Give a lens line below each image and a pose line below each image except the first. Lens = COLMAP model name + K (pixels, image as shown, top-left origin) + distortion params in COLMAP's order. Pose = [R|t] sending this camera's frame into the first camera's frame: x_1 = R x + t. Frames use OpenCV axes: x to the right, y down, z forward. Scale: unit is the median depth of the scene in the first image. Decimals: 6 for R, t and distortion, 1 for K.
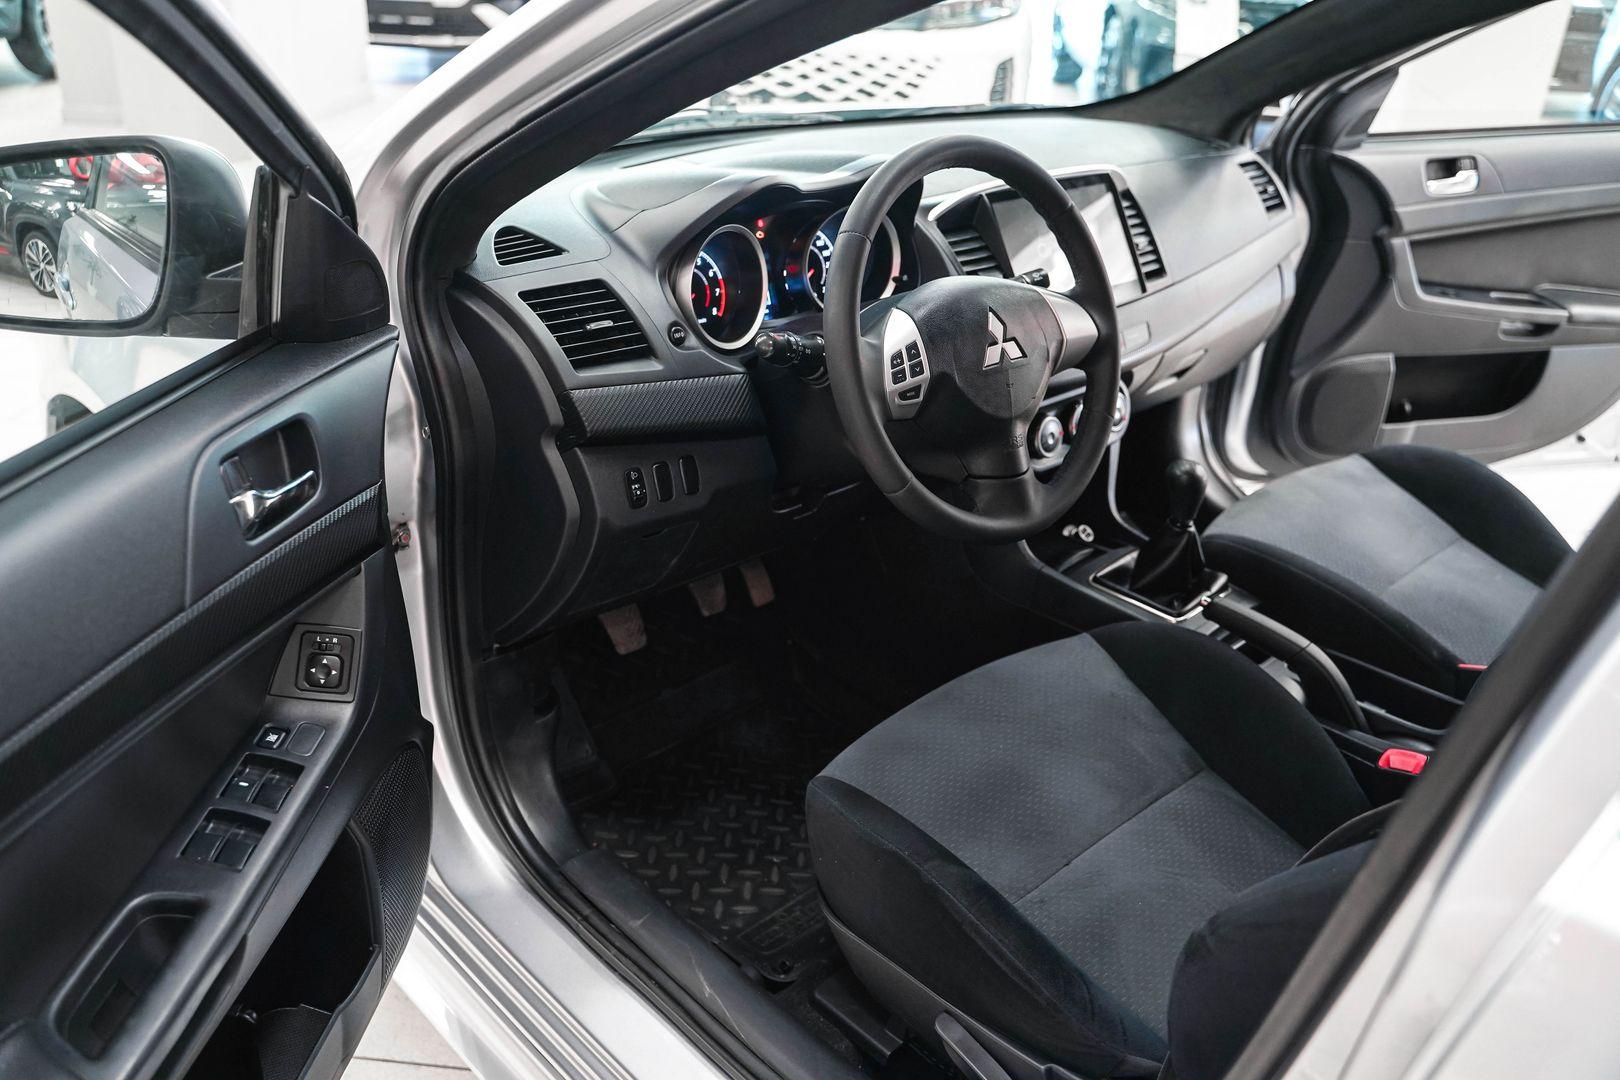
lens RADIAL K [[1335.0, 0, 808.9], [0, 1335.0, 543.2], [0, 0, 1]] dist [-0.111263, 0.063555]
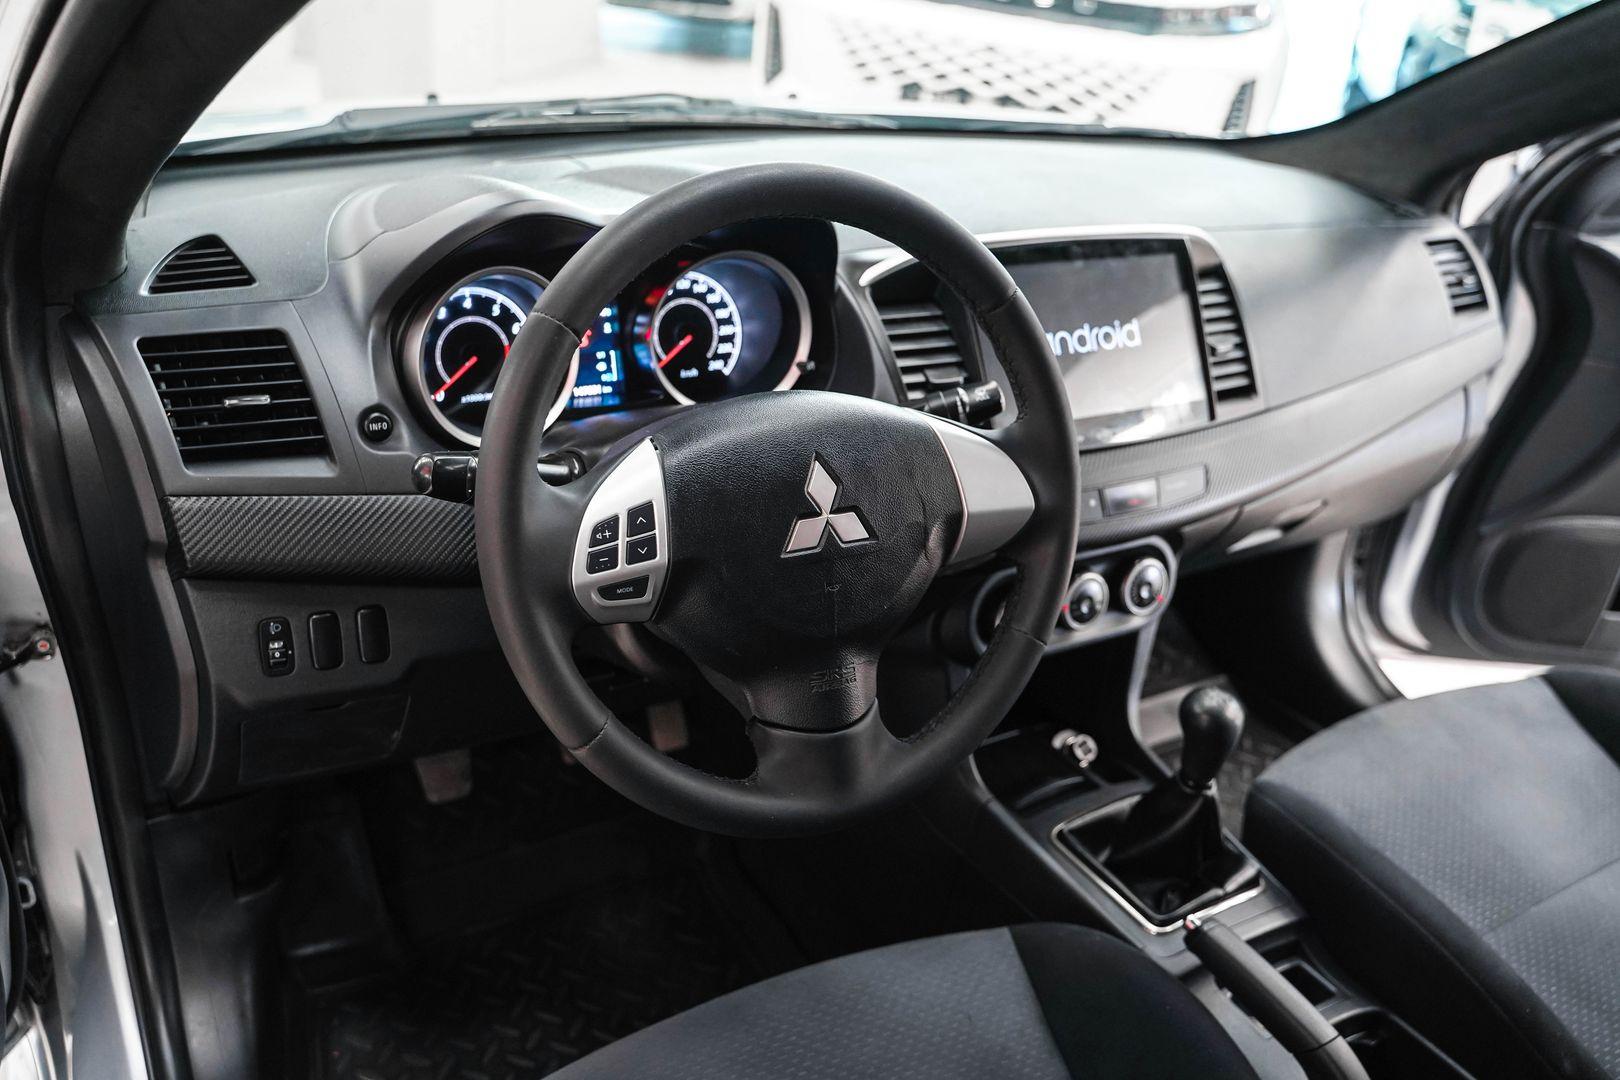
lens RADIAL K [[1335.0, 0, 800.8], [0, 1335.0, 534.7], [0, 0, 1]] dist [-0.111263, 0.063555]
pose [[0.972287, 0.146612, -0.182108, 0.183148], [-0.147042, 0.989067, 0.011213, -0.109822], [0.181761, 0.015875, 0.983215, 0.303402]]
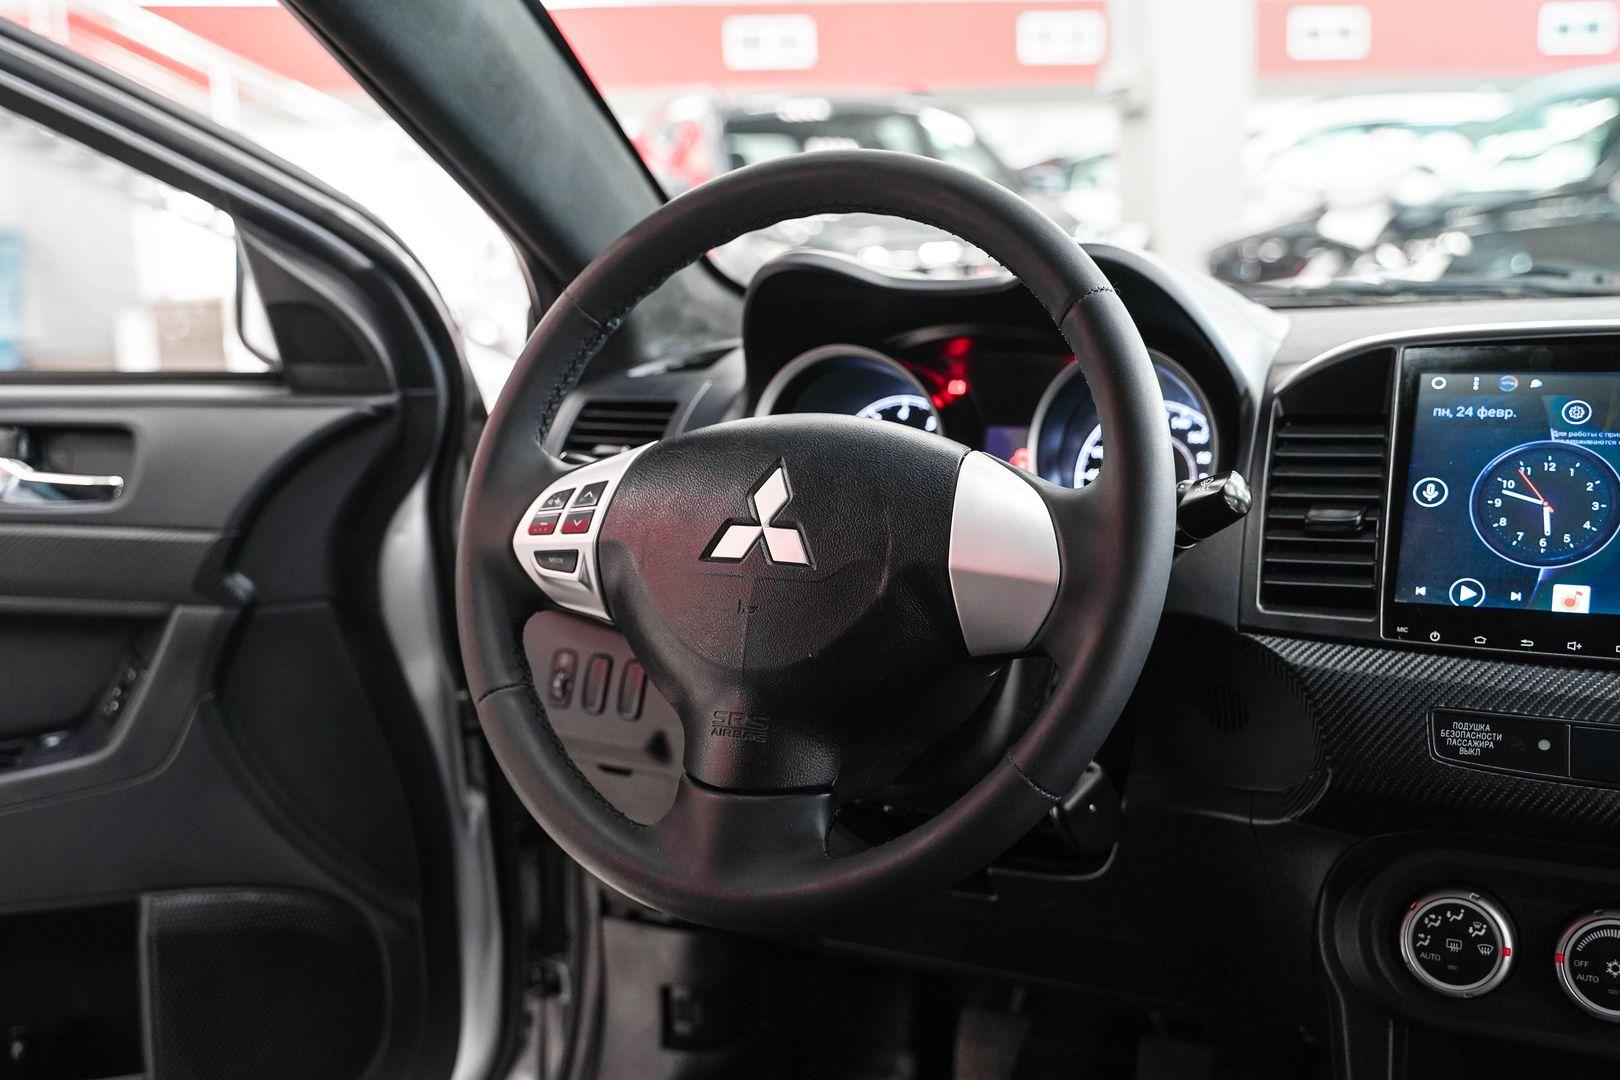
lens RADIAL K [[1799.0, 0, 769.6], [0, 1799.0, 506.5], [0, 0, 1]] dist [-0.005686, 0.000000]
pose [[0.299603, 0.082862, -0.950459, 0.600513], [-0.382478, 0.923095, -0.040088, -0.097735], [0.874042, 0.375540, 0.308255, 0.589825]]
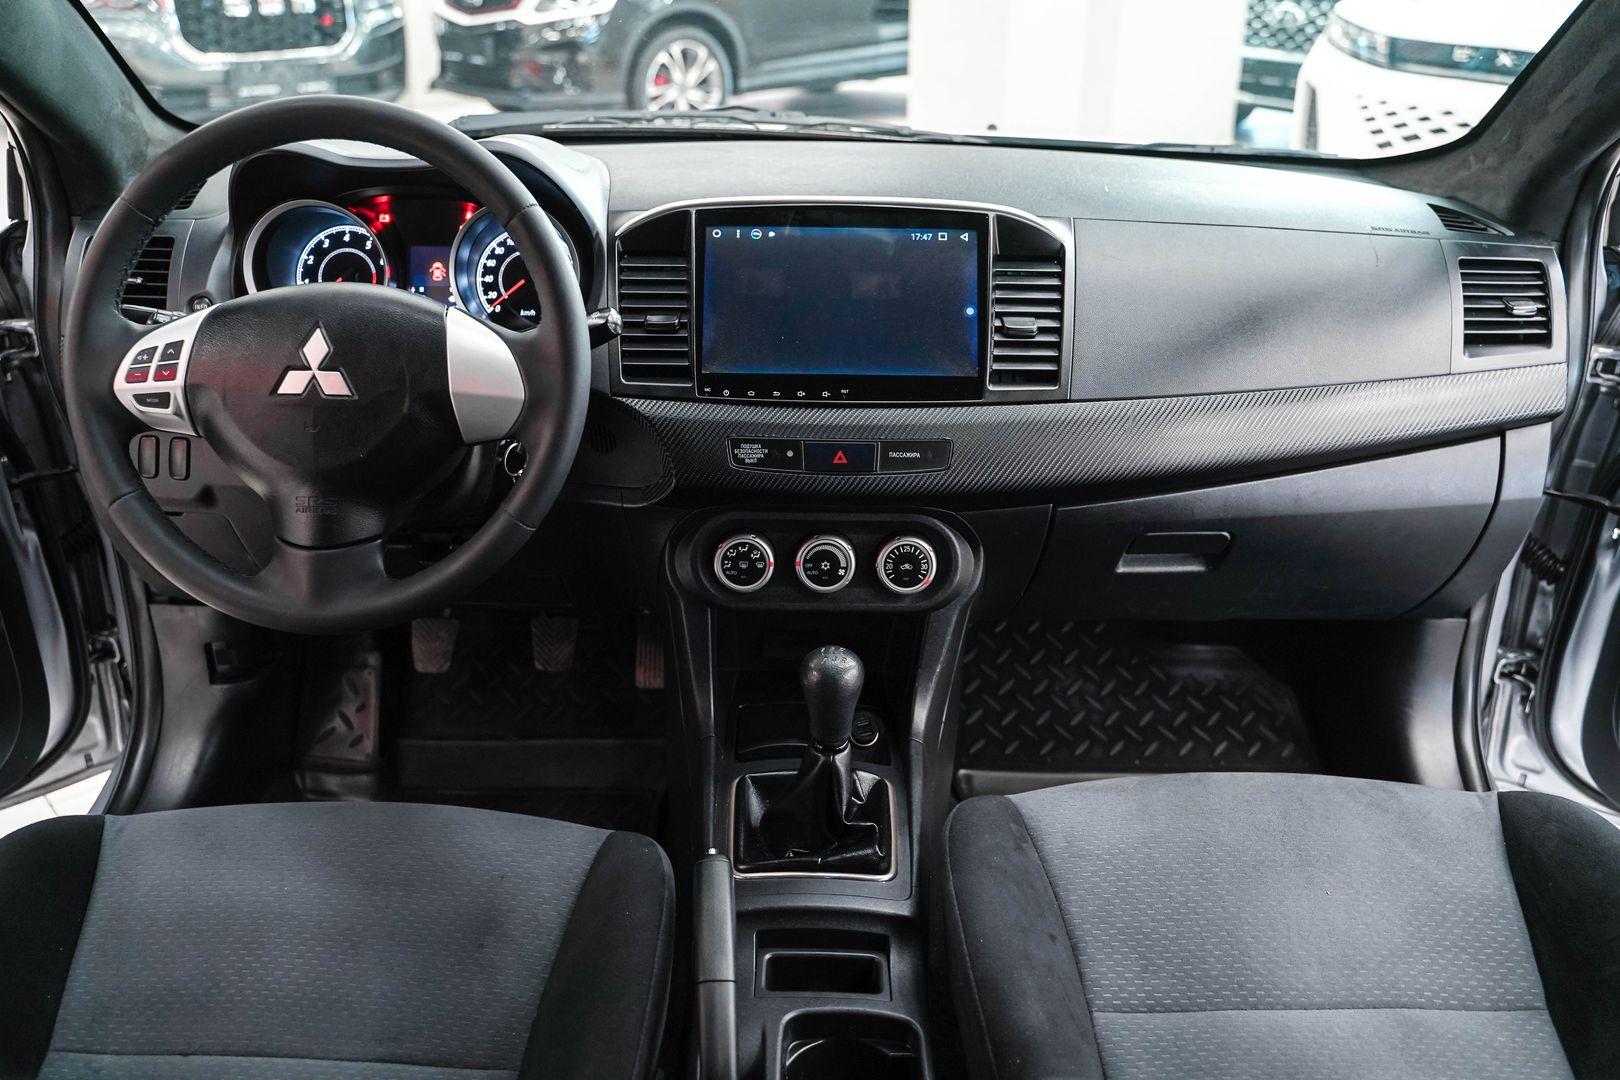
lens RADIAL K [[1335.0, 0, 812.7], [0, 1335.0, 548.4], [0, 0, 1]] dist [-0.111263, 0.063555]
pose [[0.725196, 0.263823, -0.635994, 0.635740], [-0.296064, 0.953411, 0.057906, -0.135571], [0.621641, 0.146301, 0.769518, 0.463692]]
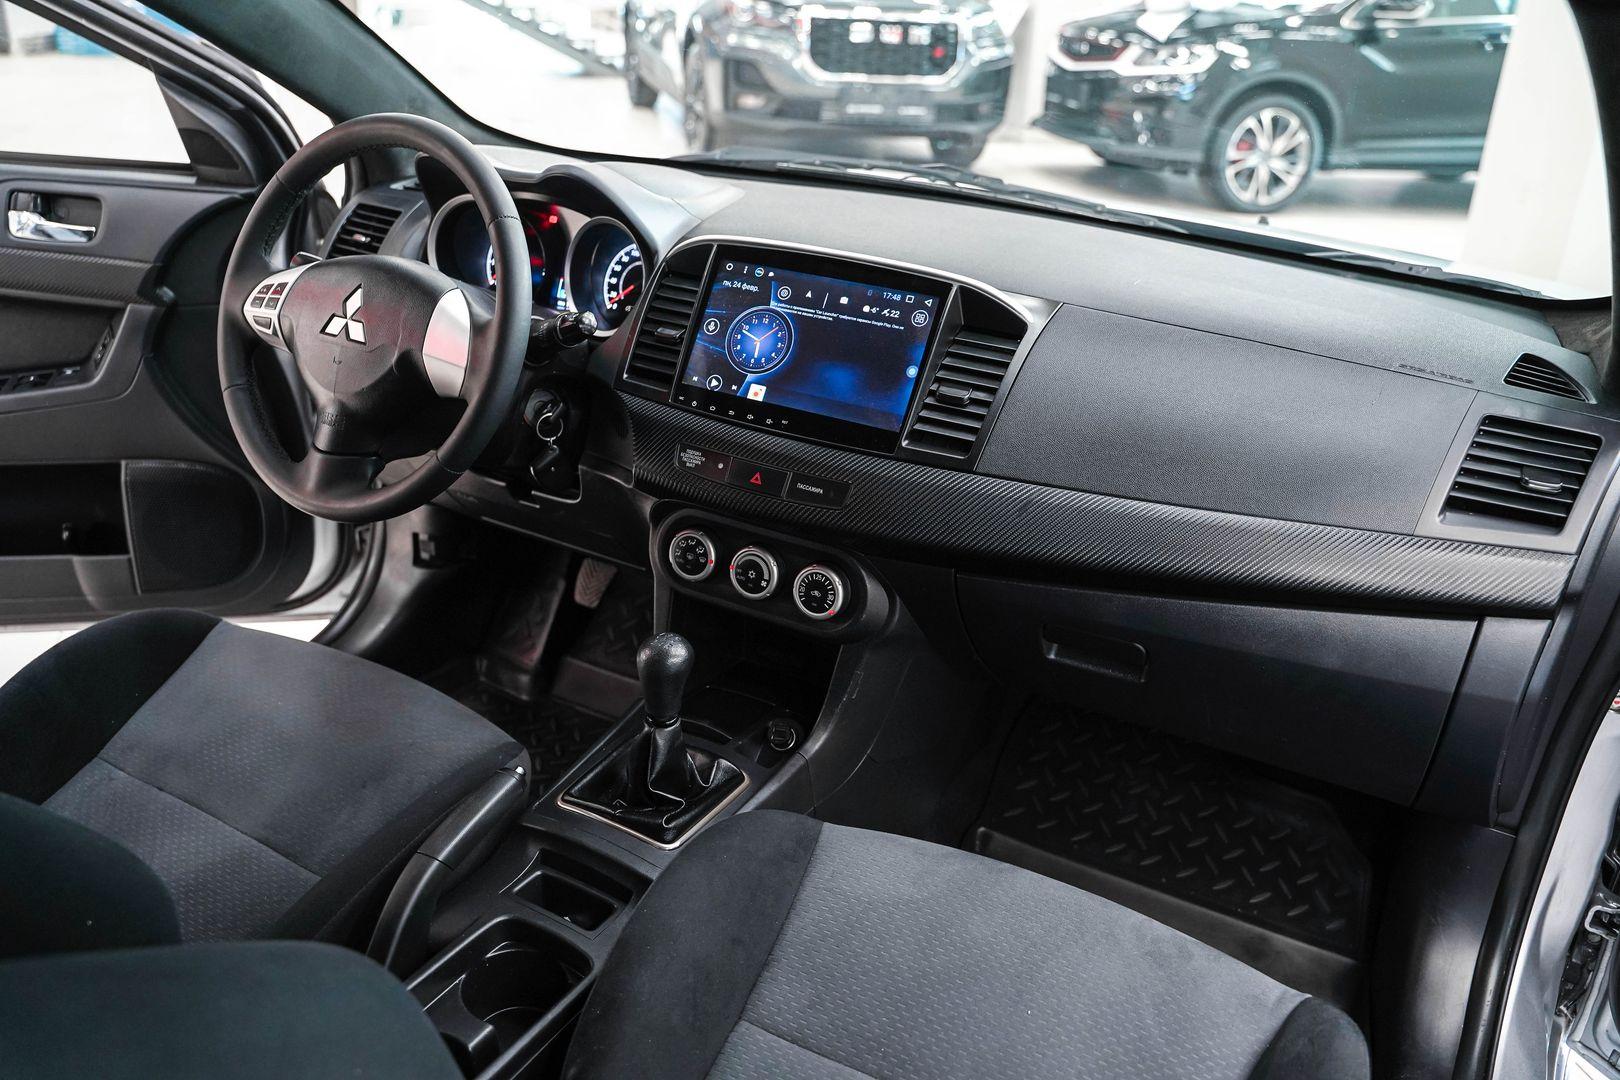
lens RADIAL K [[1335.0, 0, 813.1], [0, 1335.0, 542.1], [0, 0, 1]] dist [-0.111263, 0.063555]
pose [[0.295999, 0.366560, -0.882054, 0.880857], [-0.466240, 0.861401, 0.201517, -0.275182], [0.833670, 0.351600, 0.425878, 0.697745]]
